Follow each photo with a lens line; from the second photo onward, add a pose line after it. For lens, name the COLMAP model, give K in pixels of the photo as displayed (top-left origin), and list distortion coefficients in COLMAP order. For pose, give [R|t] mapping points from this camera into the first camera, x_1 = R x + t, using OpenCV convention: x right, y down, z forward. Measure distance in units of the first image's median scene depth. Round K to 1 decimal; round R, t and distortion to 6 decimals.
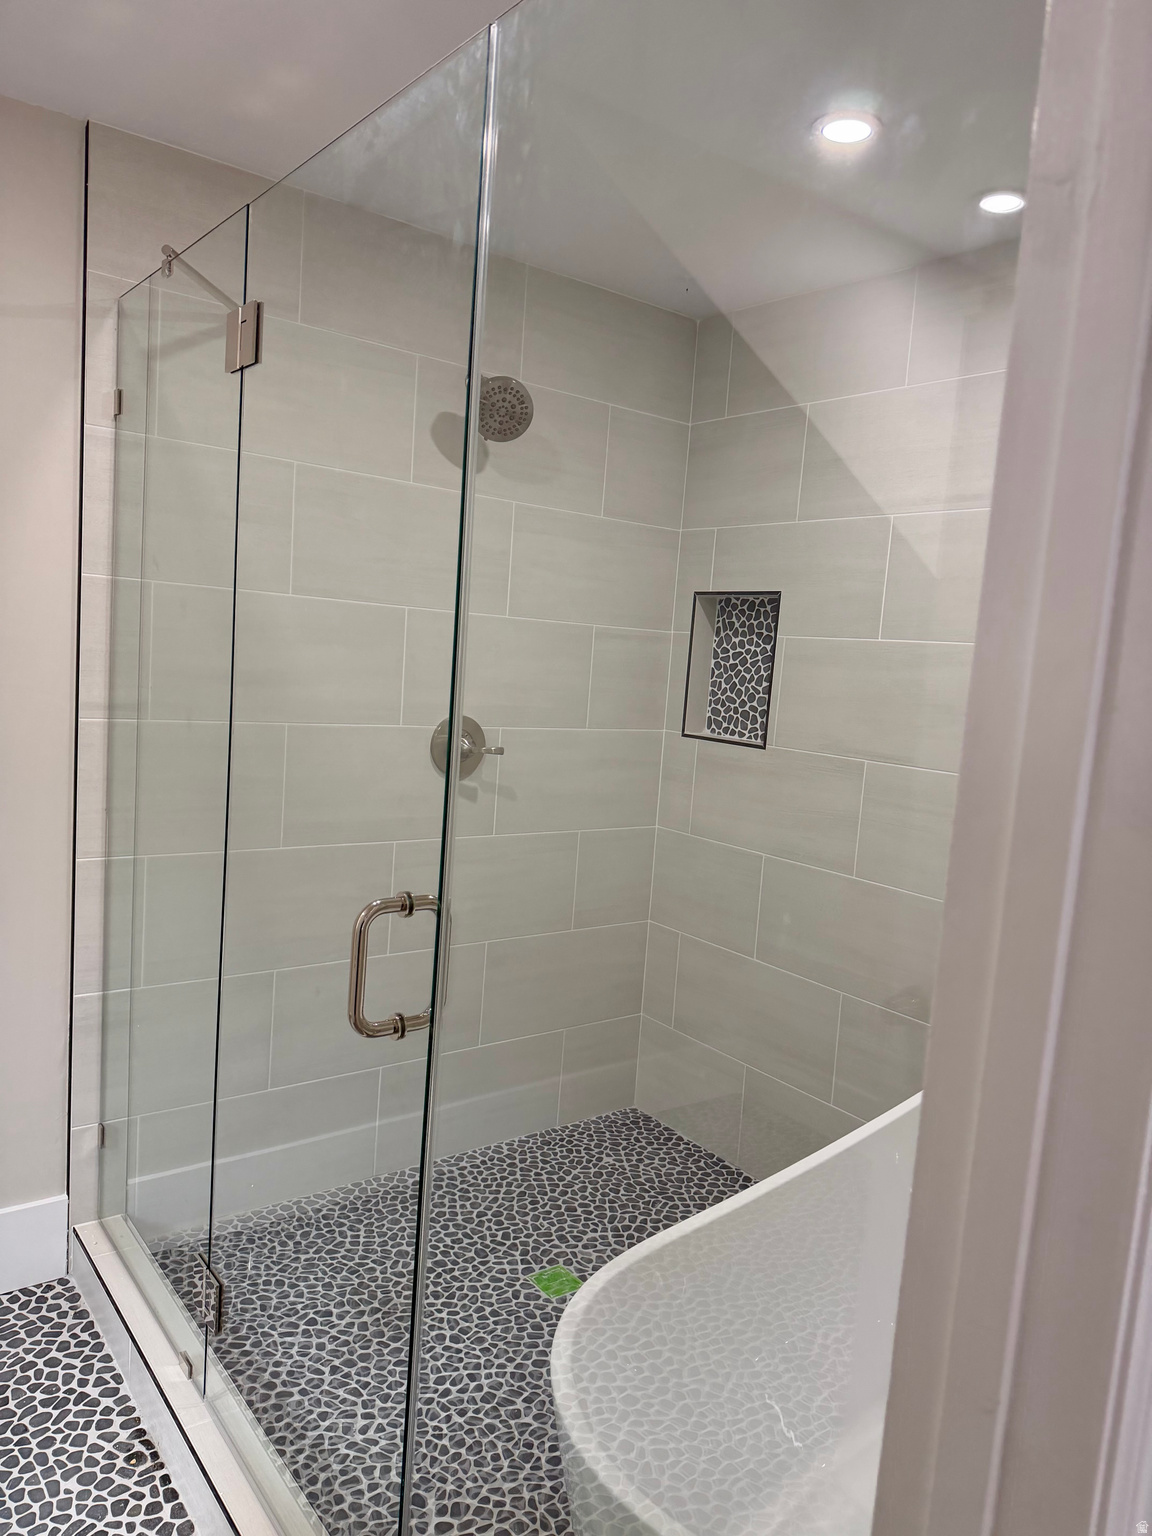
lens RADIAL K [[1076.4, 0, 568.0], [0, 1076.4, 761.0], [0, 0, 1]] dist [0.017934, -0.026981]
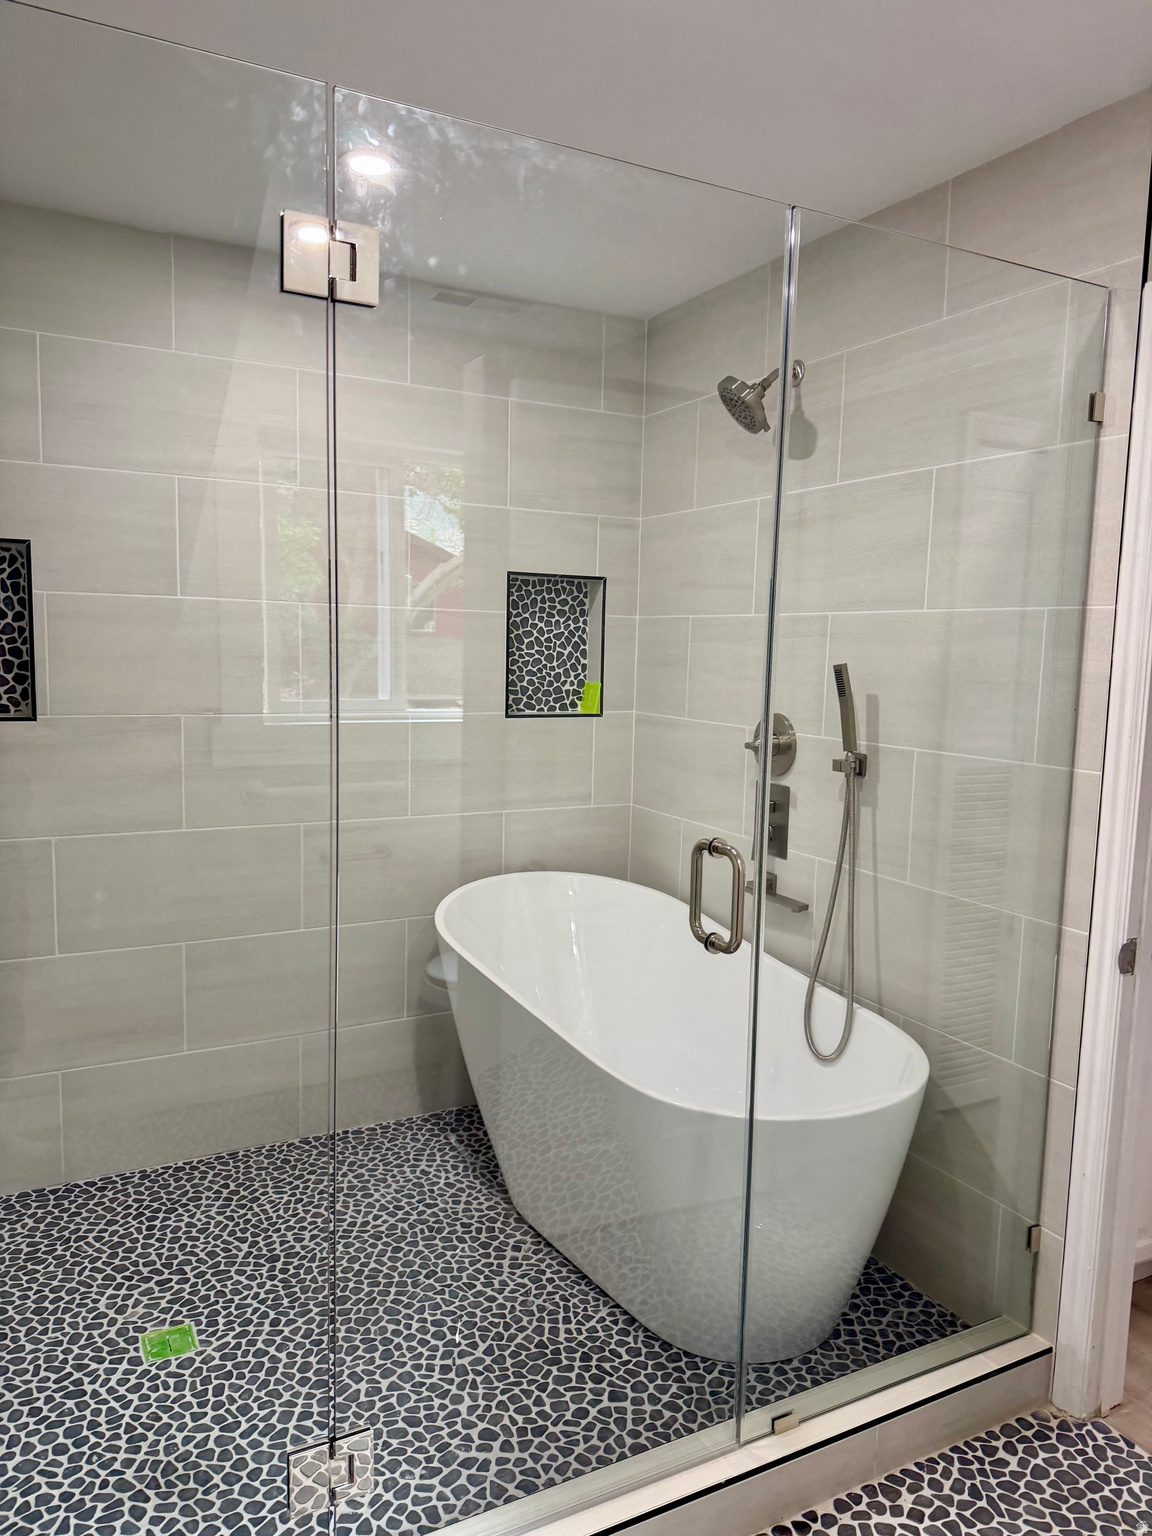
lens RADIAL K [[1076.4, 0, 583.5], [0, 1076.4, 767.8], [0, 0, 1]] dist [0.017934, -0.026981]
pose [[0.136830, -0.169531, 0.975980, -0.592607], [0.084282, 0.983666, 0.159050, -0.071936], [-0.987002, 0.060495, 0.148884, 0.403684]]
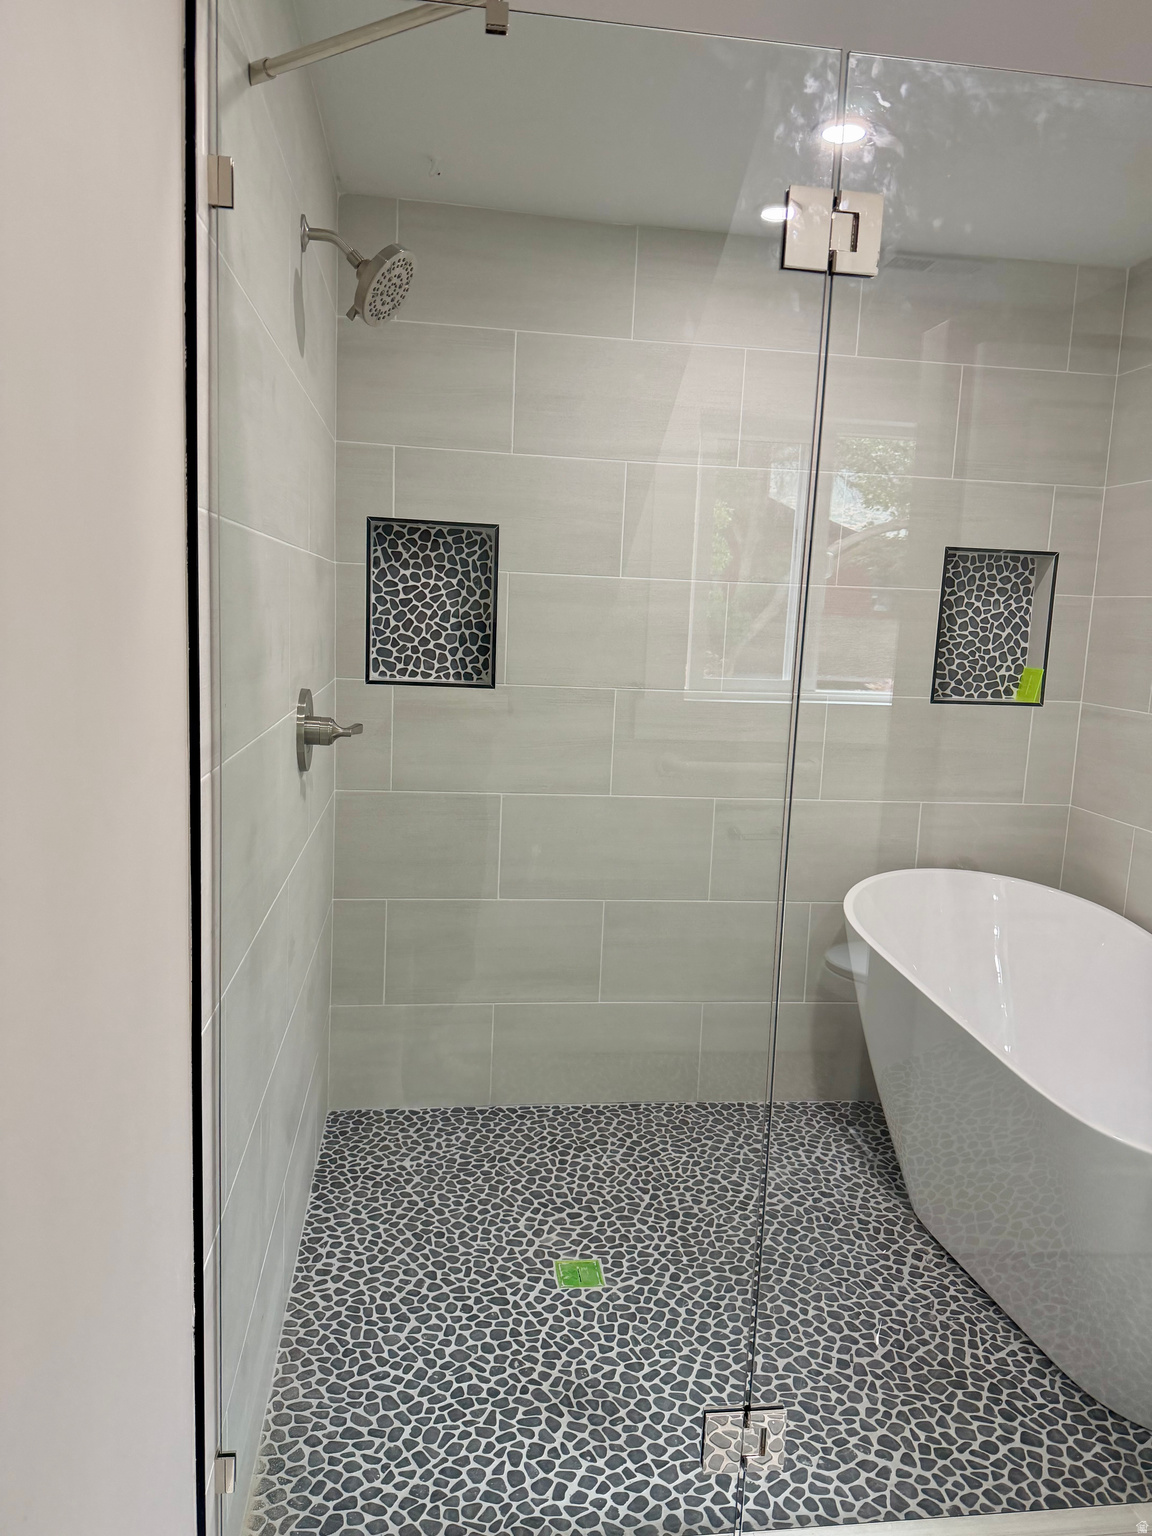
lens RADIAL K [[1076.4, 0, 575.1], [0, 1076.4, 764.5], [0, 0, 1]] dist [0.017934, -0.026981]
pose [[0.479794, -0.165929, 0.861548, -0.598735], [0.078060, 0.986133, 0.146452, -0.075228], [-0.873902, -0.003015, 0.486093, 0.434555]]
